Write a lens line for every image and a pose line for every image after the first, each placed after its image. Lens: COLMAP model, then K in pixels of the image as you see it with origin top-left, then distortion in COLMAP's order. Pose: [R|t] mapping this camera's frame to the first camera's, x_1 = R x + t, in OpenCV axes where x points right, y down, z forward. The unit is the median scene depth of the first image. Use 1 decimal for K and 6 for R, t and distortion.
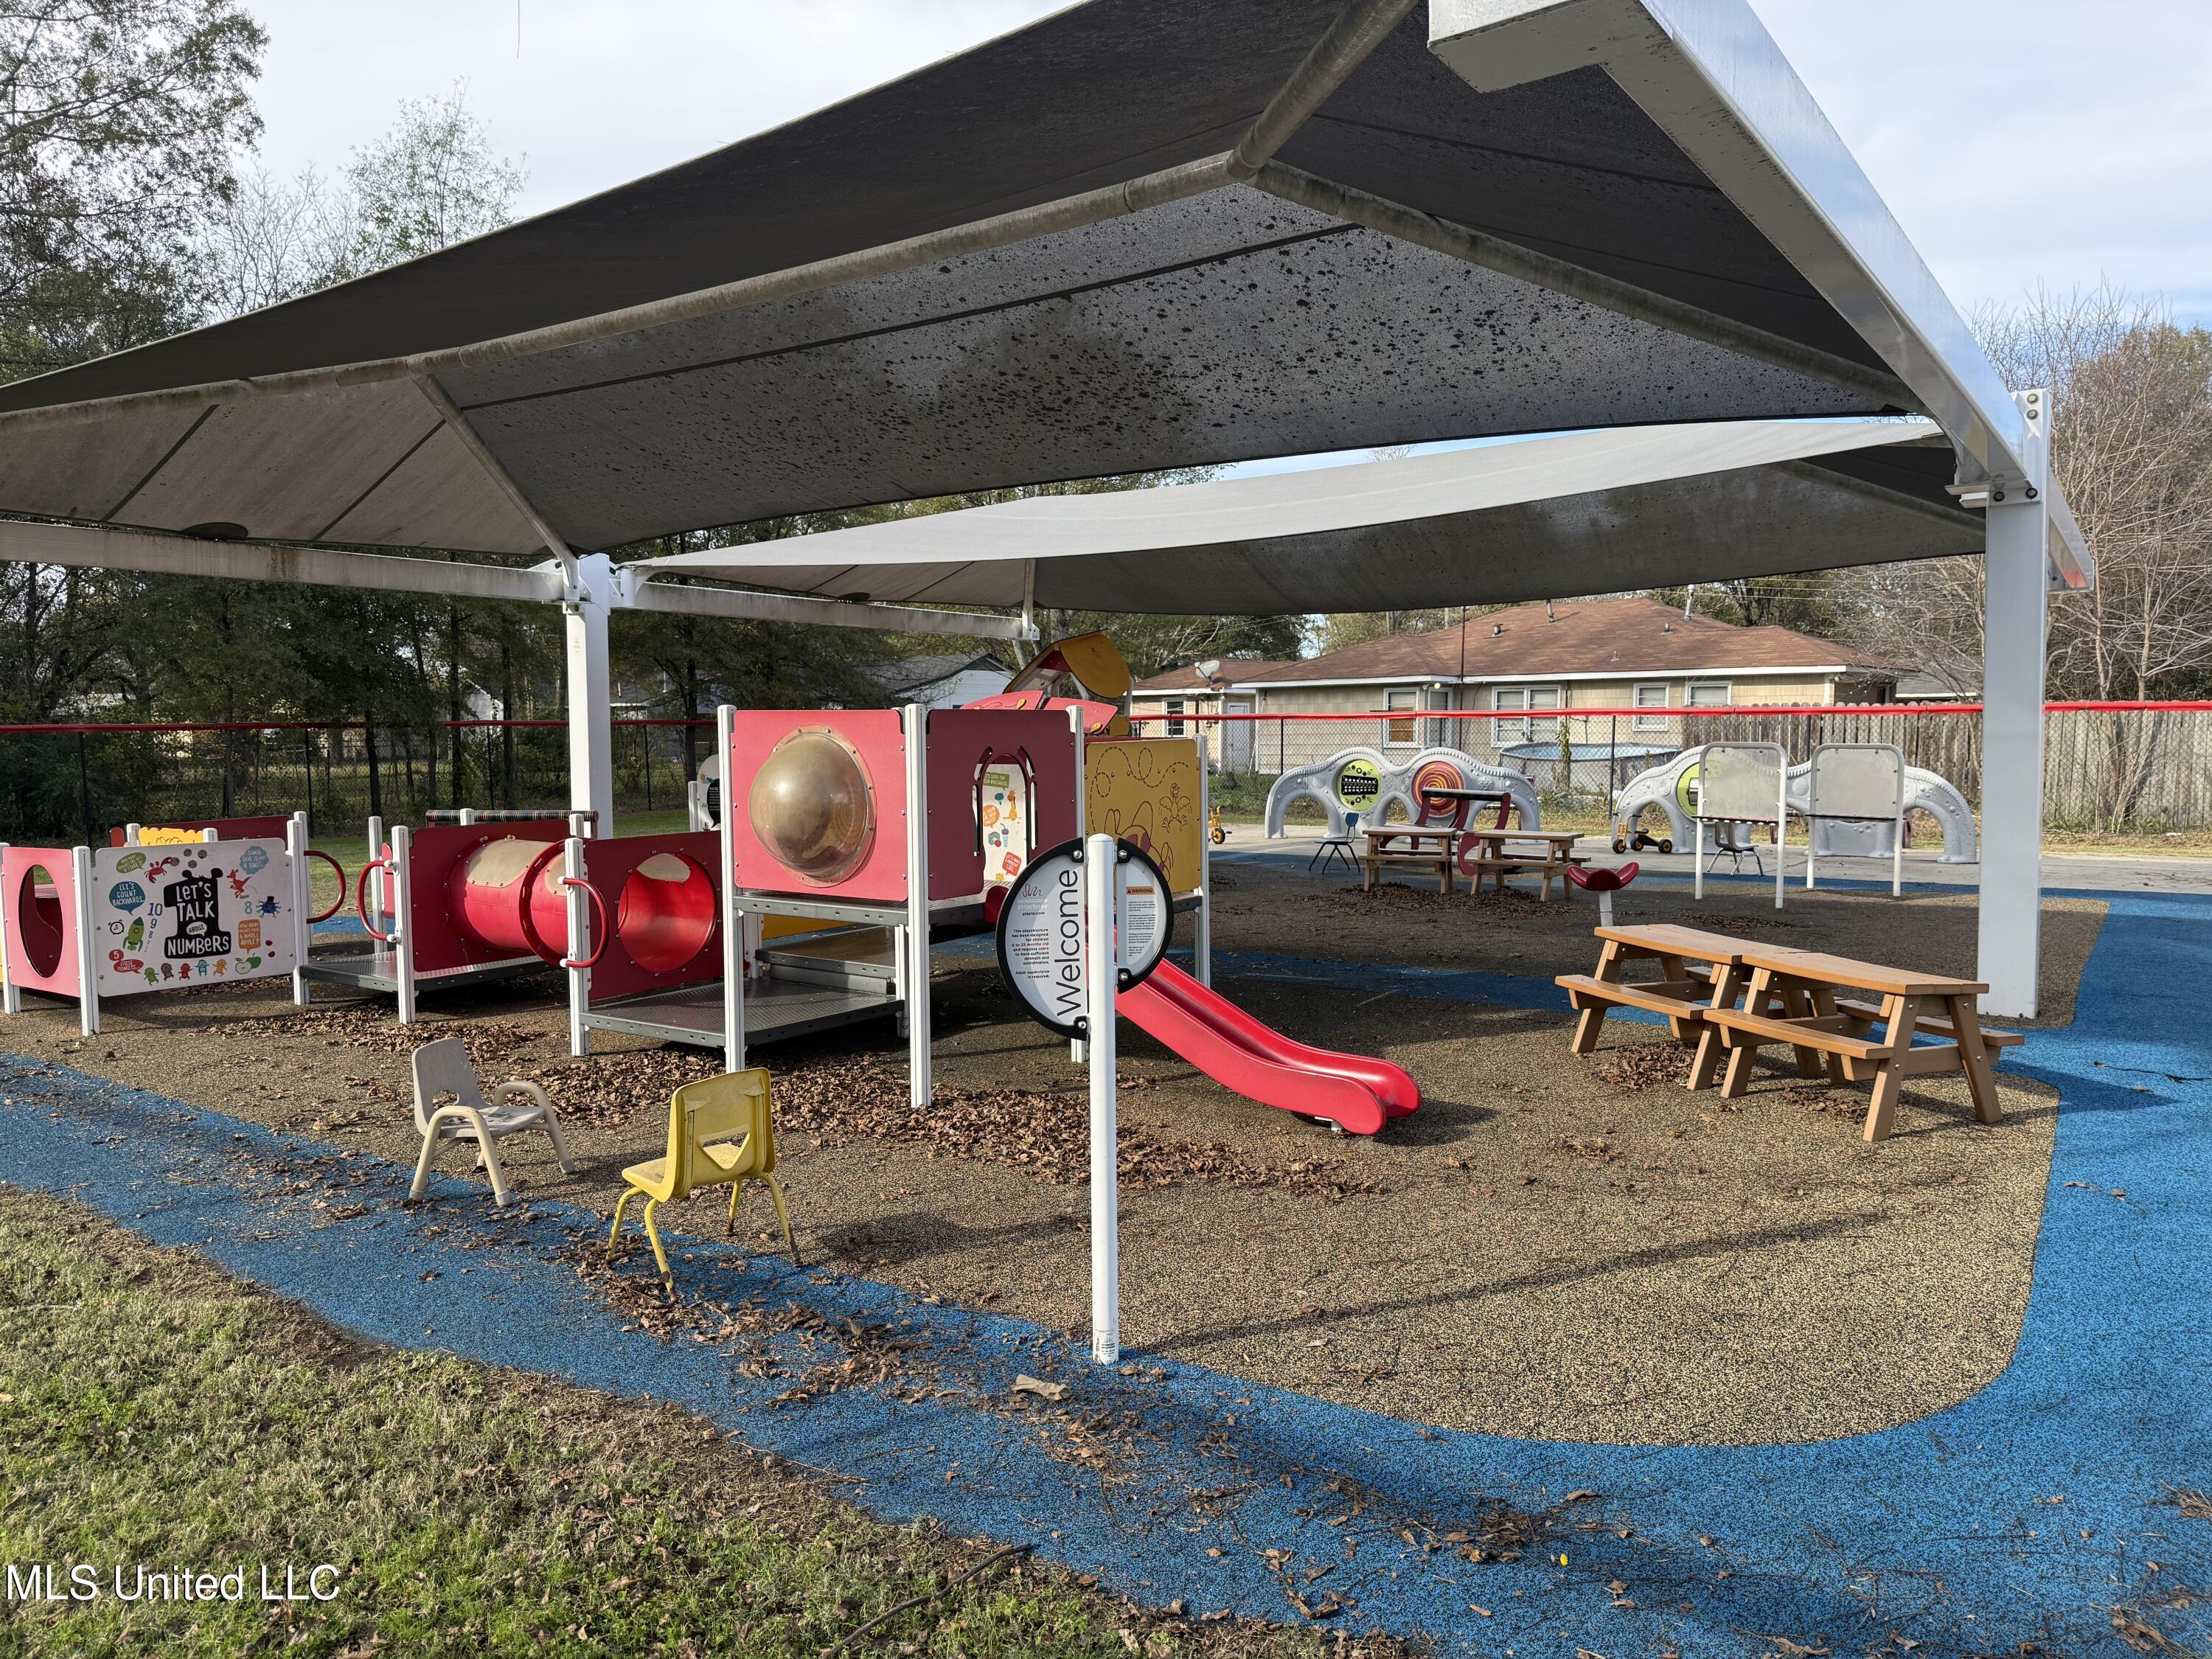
lens RADIAL K [[1564.3, 0, 1059.0], [0, 1564.3, 841.3], [0, 0, 1]] dist [0.070508, -0.091185]
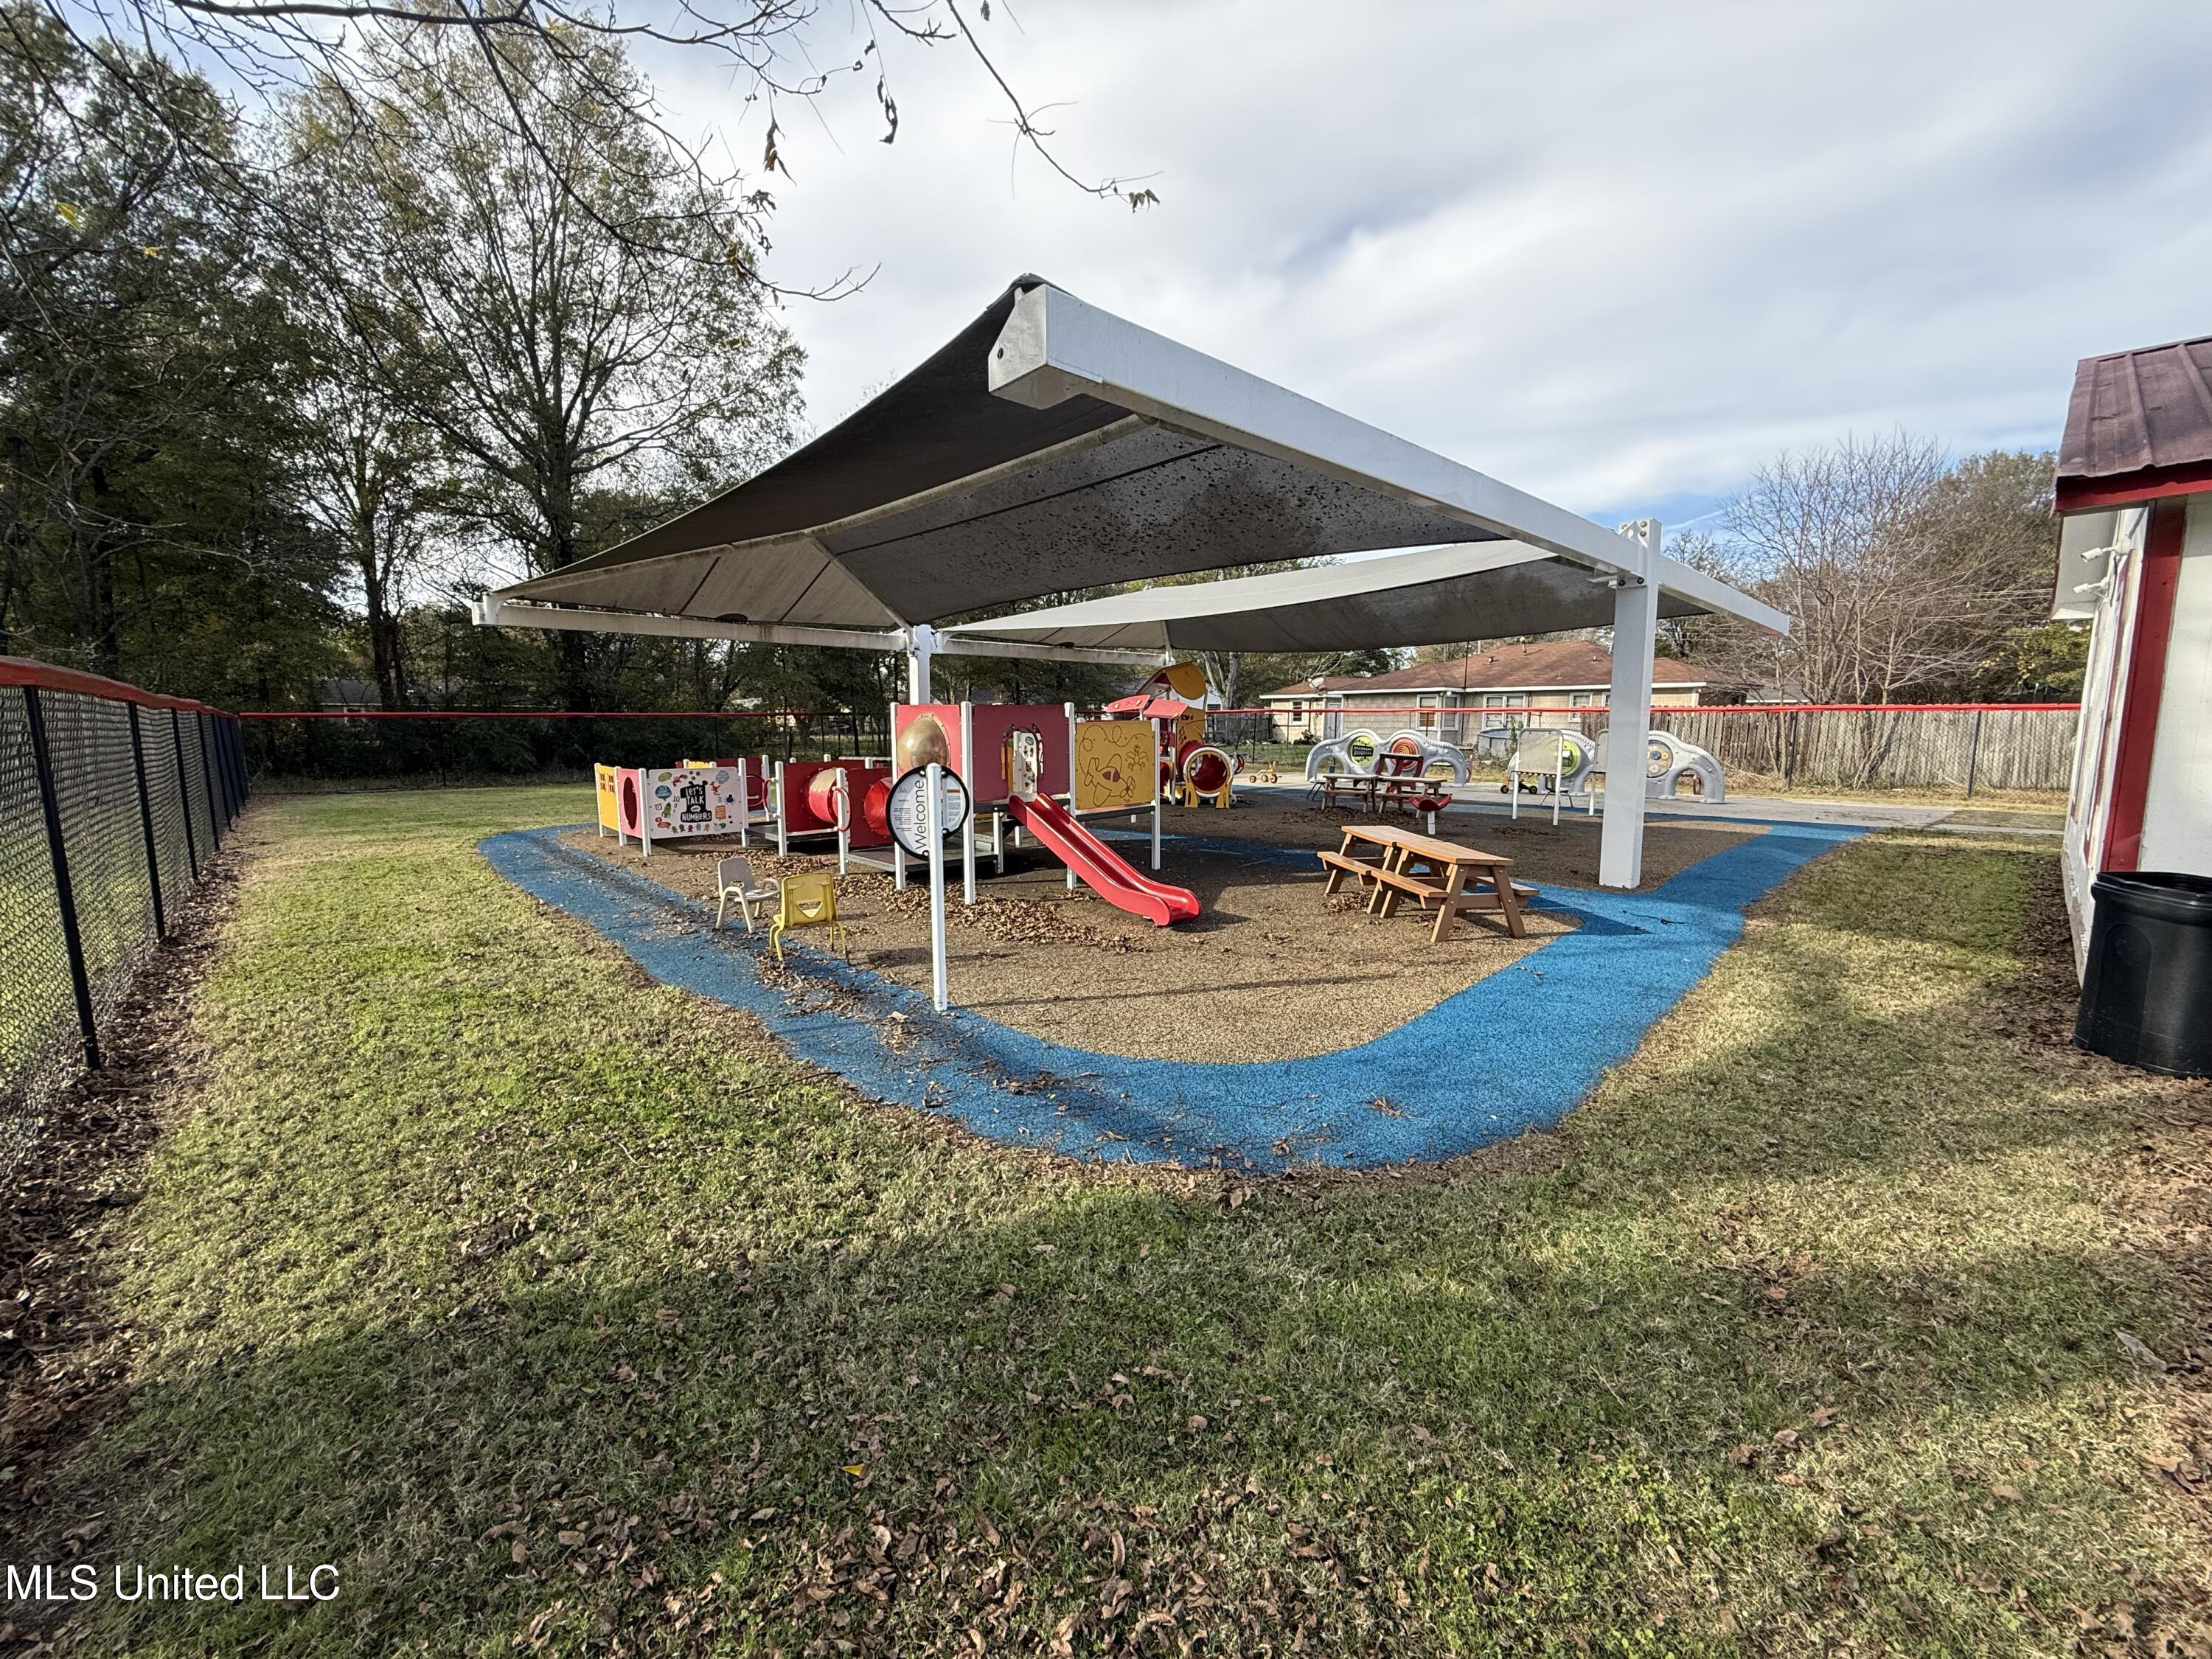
lens RADIAL K [[890.3, 0, 1087.3], [0, 890.3, 826.2], [0, 0, 1]] dist [-0.003633, -0.000082]
pose [[0.978841, 0.030781, -0.202296, 0.220841], [-0.020695, 0.998444, 0.051785, 0.005915], [0.203575, -0.046502, 0.977954, -0.064403]]
